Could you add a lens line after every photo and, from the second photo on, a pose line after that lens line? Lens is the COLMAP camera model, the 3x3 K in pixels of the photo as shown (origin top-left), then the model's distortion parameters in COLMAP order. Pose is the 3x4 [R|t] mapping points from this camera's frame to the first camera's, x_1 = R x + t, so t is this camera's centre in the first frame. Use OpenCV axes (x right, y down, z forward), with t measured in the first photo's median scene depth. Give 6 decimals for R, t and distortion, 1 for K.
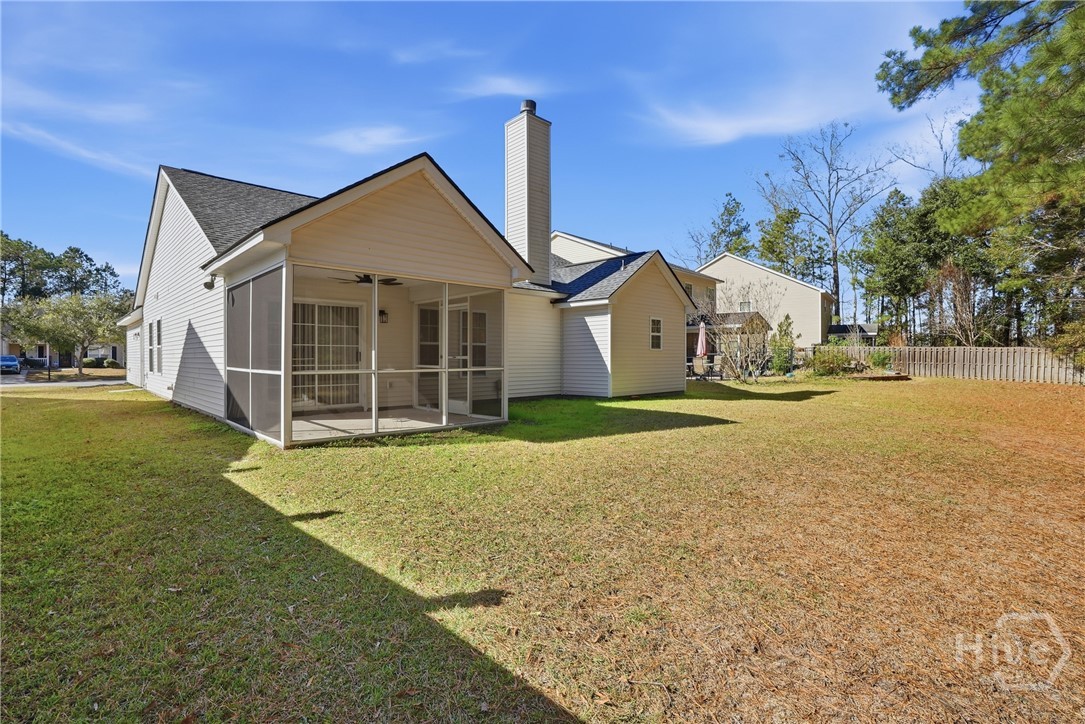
lens RADIAL K [[516.8, 0, 542.7], [0, 516.8, 363.5], [0, 0, 1]] dist [-0.023246, 0.000414]
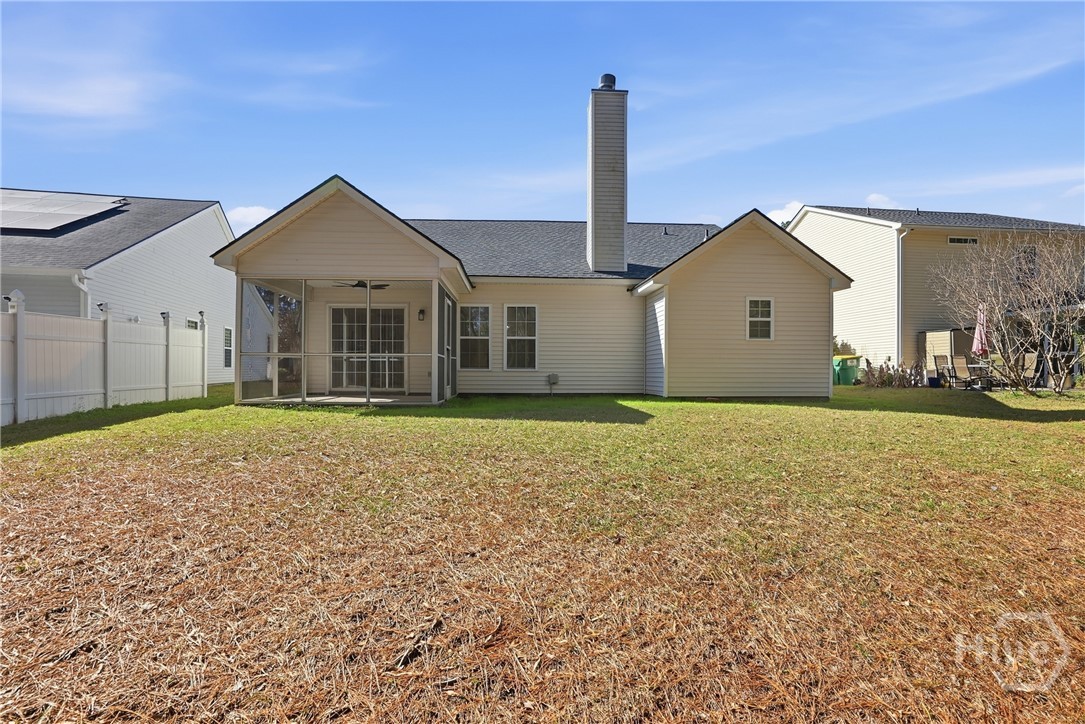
lens RADIAL K [[516.8, 0, 539.4], [0, 516.8, 362.8], [0, 0, 1]] dist [-0.023246, 0.000414]
pose [[0.757166, 0.000733, -0.653222, 0.493990], [-0.009824, 0.999899, -0.010265, 0.019241], [0.653149, 0.014190, 0.757096, 0.222530]]
